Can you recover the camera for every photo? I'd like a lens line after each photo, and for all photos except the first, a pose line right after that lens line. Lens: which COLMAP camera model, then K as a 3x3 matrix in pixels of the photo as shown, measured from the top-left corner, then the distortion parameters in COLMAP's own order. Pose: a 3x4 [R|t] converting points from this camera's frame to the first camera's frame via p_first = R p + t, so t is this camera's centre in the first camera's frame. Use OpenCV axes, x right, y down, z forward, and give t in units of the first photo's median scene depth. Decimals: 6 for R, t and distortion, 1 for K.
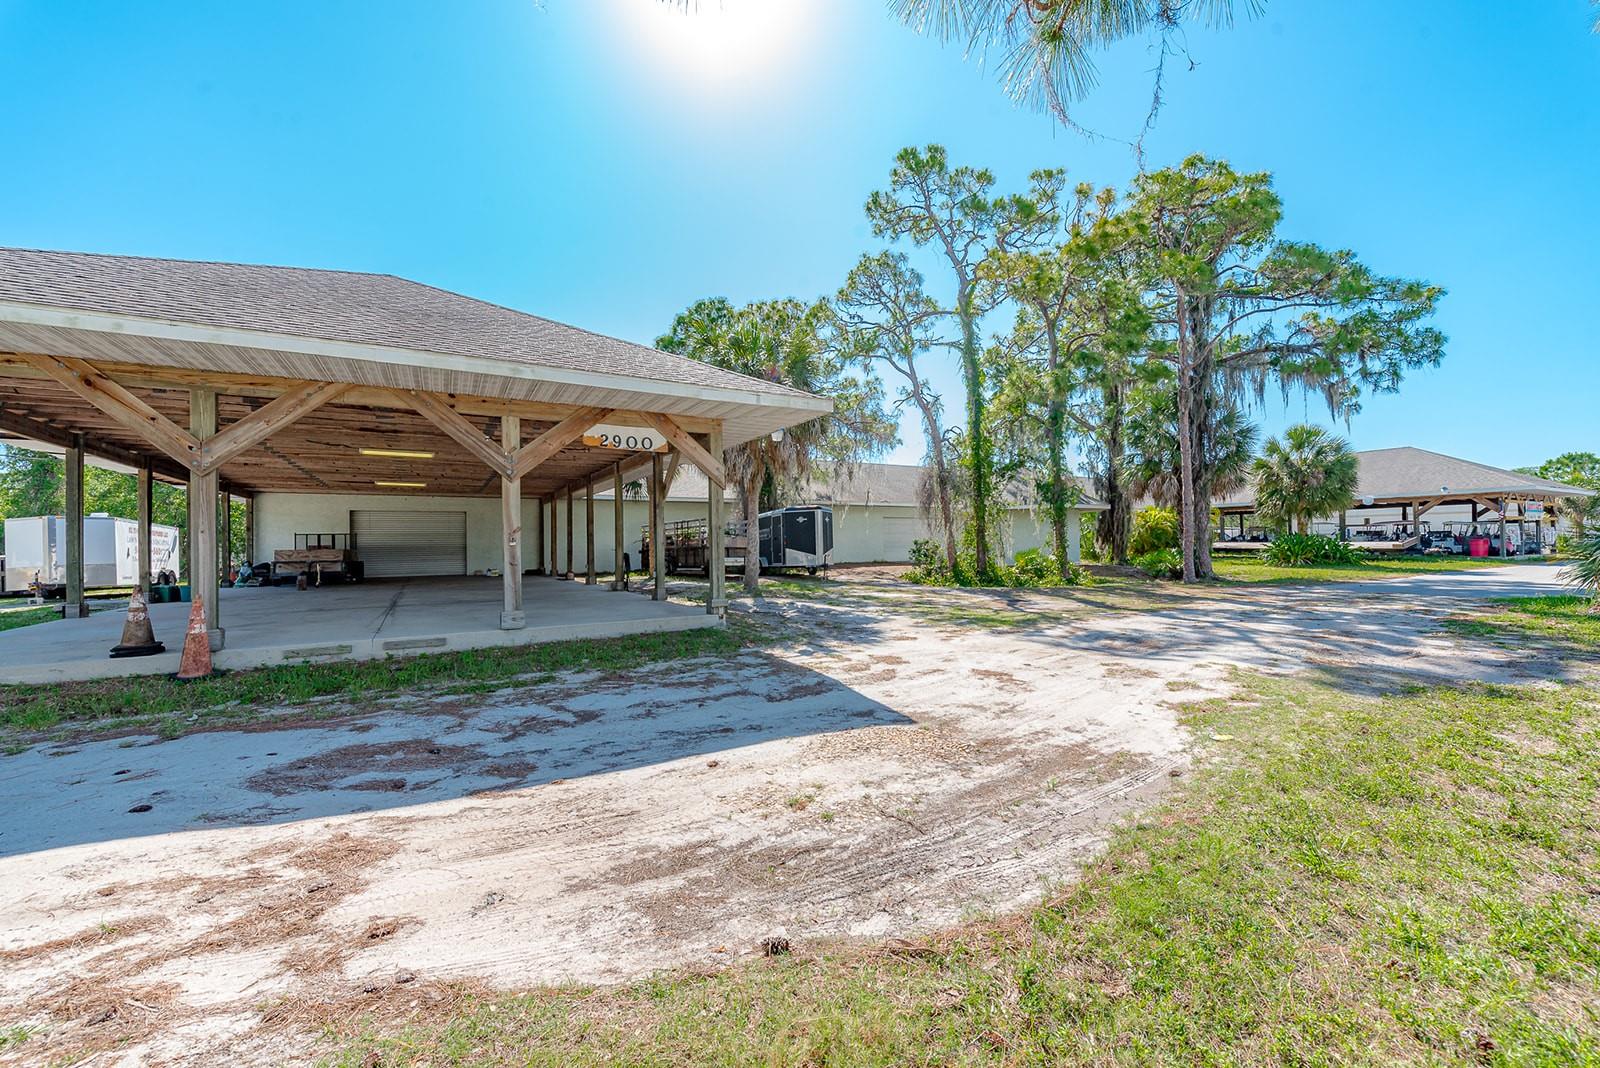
lens RADIAL K [[632.2, 0, 800.0], [0, 632.2, 534.0], [0, 0, 1]] dist [0.002945, 0.000020]
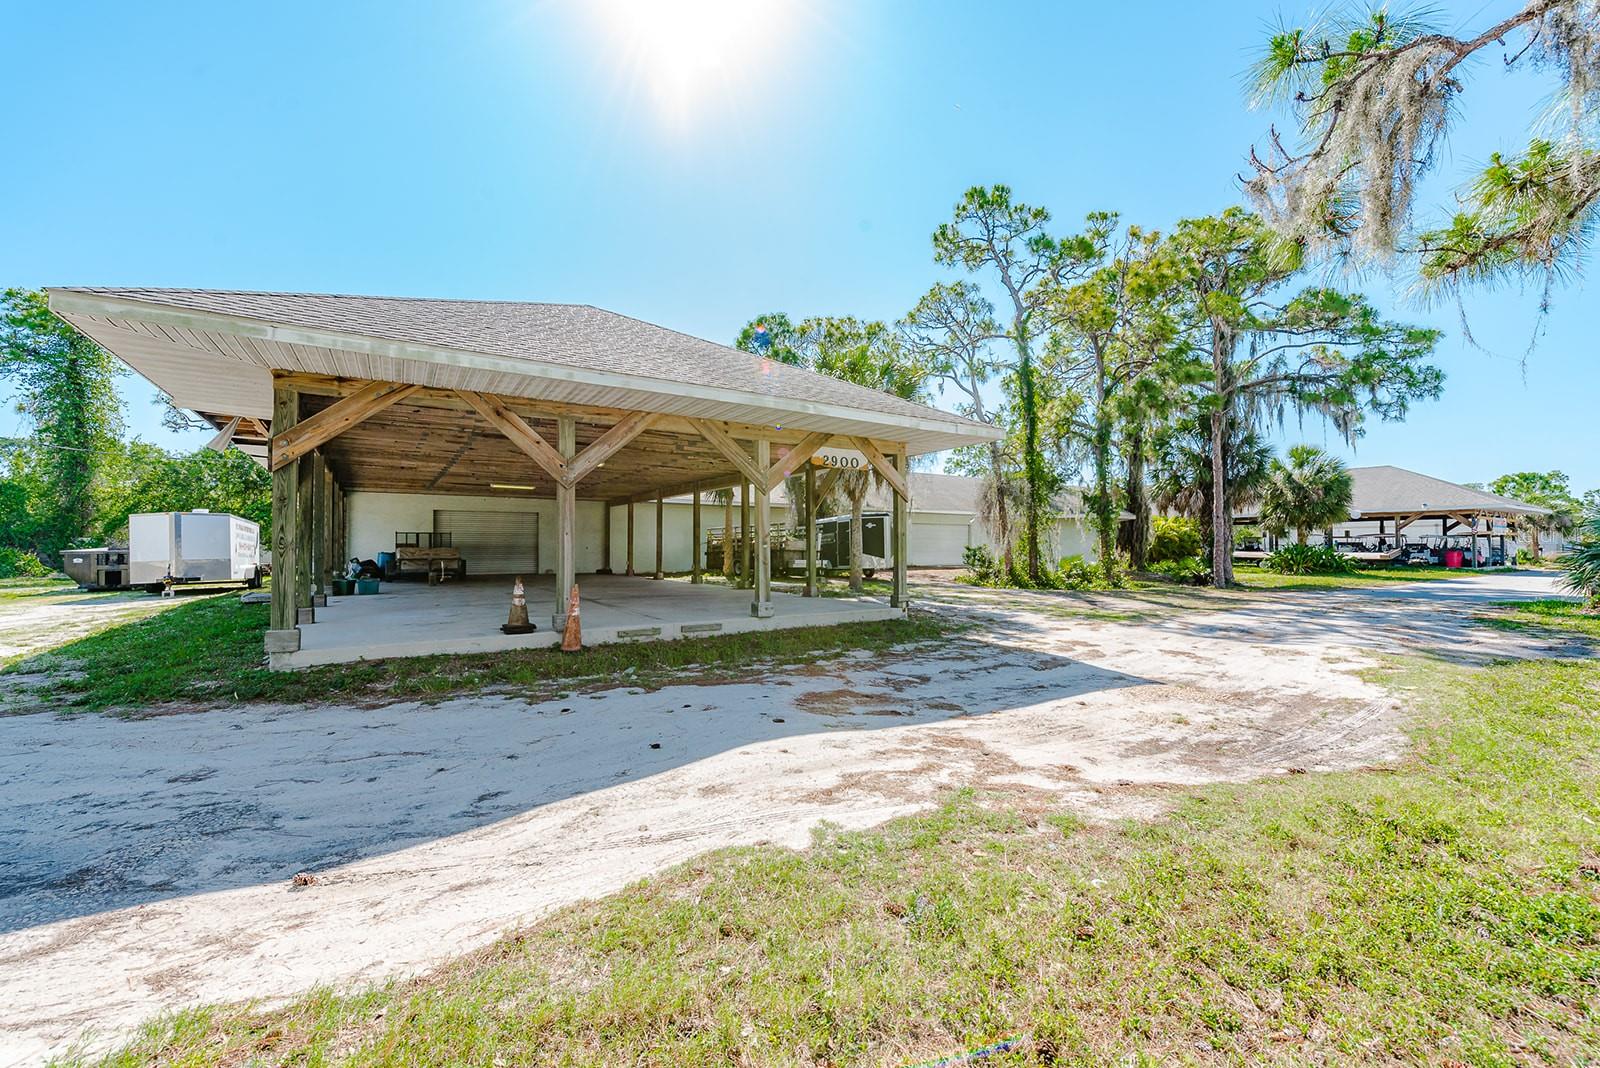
lens RADIAL K [[644.6, 0, 800.0], [0, 644.6, 534.0], [0, 0, 1]] dist [0.001686, 0.000144]
pose [[0.998547, 0.014241, 0.051976, -0.173236], [-0.013996, 0.999889, -0.005075, -0.000927], [-0.052042, 0.004340, 0.998635, -0.087208]]
